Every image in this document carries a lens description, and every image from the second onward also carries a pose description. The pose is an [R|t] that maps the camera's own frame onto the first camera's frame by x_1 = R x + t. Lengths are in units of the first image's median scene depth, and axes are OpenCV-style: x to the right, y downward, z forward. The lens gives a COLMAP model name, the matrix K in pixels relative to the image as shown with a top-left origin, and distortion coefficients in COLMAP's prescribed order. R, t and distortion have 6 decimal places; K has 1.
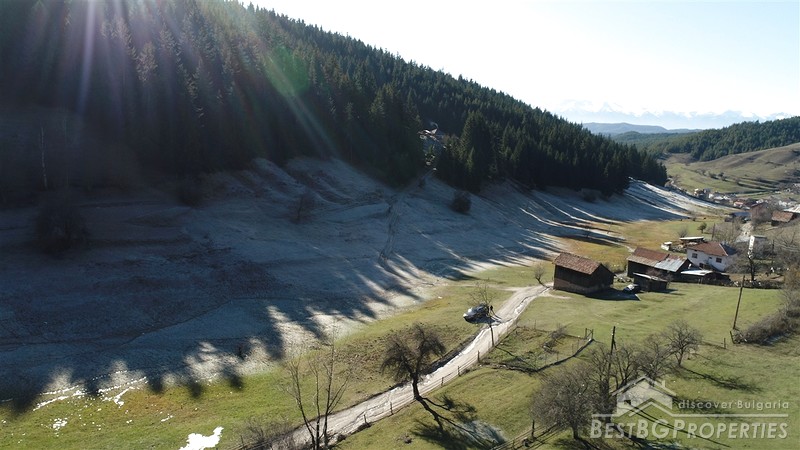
lens RADIAL K [[535.1, 0, 400.7], [0, 535.1, 224.9], [0, 0, 1]] dist [0.000526, -0.001142]
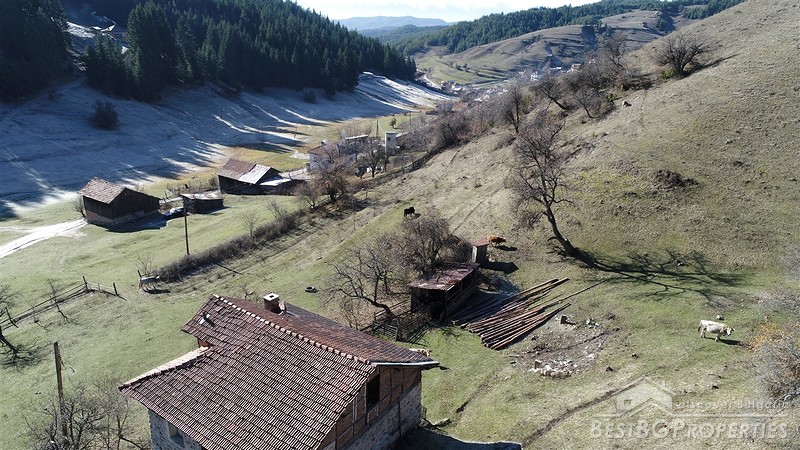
lens RADIAL K [[535.1, 0, 398.5], [0, 535.1, 226.8], [0, 0, 1]] dist [0.000526, -0.001142]
pose [[0.934058, -0.138489, 0.329176, 0.272853], [0.075606, 0.977538, 0.196730, -0.001681], [-0.349027, -0.158869, 0.923548, 0.032256]]
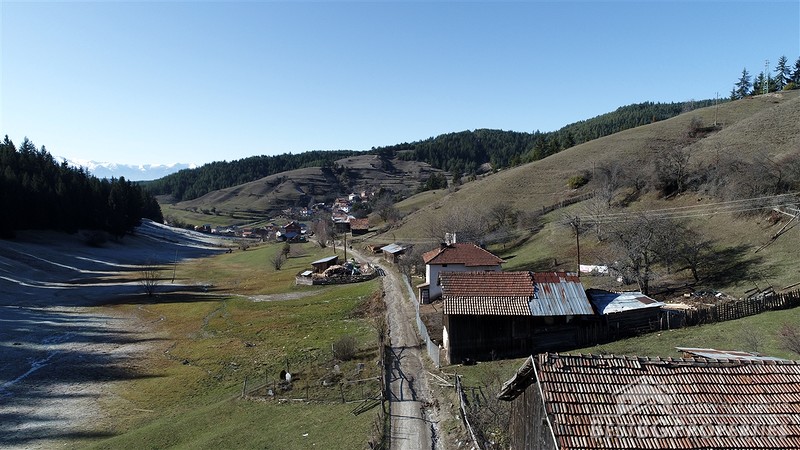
lens RADIAL K [[535.1, 0, 397.7], [0, 535.1, 225.8], [0, 0, 1]] dist [0.000526, -0.001142]
pose [[0.598812, -0.103289, 0.794202, 0.101343], [0.179955, 0.983644, -0.007756, 0.005234], [-0.780411, 0.147565, 0.607605, 0.555881]]
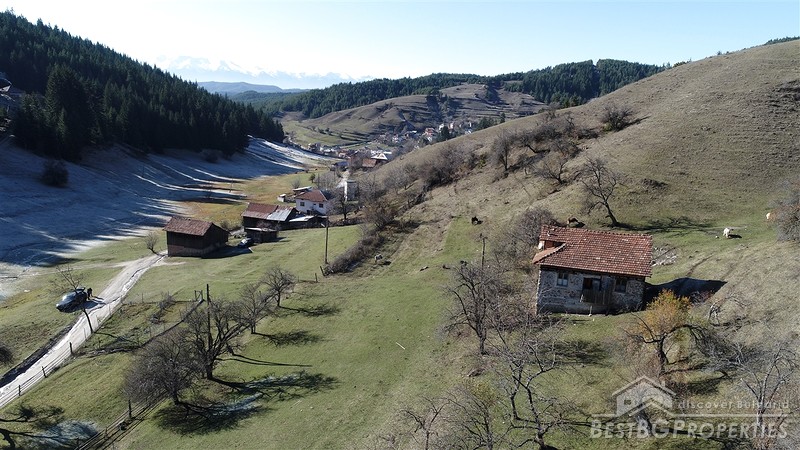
lens RADIAL K [[535.1, 0, 398.5], [0, 535.1, 228.4], [0, 0, 1]] dist [0.000526, -0.001142]
pose [[0.788634, -0.146465, 0.597164, 0.026700], [0.098716, 0.988776, 0.112148, 0.001866], [-0.606887, -0.029494, 0.794240, -0.006390]]
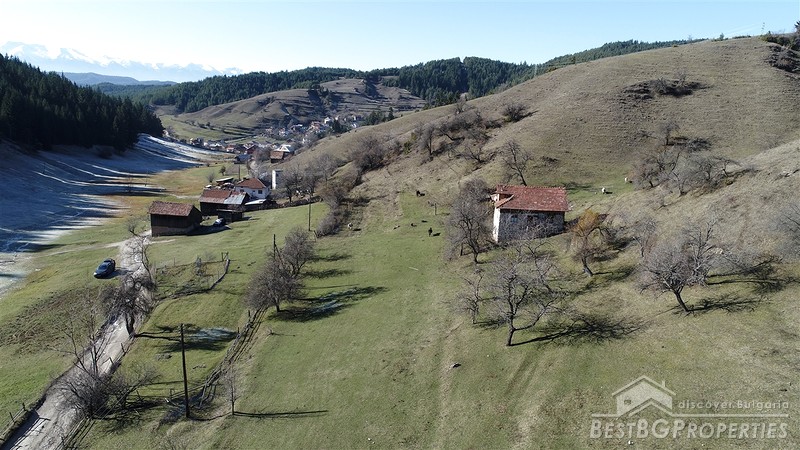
lens RADIAL K [[535.1, 0, 398.0], [0, 535.1, 229.1], [0, 0, 1]] dist [0.000526, -0.001142]
pose [[0.625447, -0.190845, 0.756567, -0.127623], [0.118969, 0.981614, 0.149263, 0.001810], [-0.771143, -0.003348, 0.636653, -0.038401]]
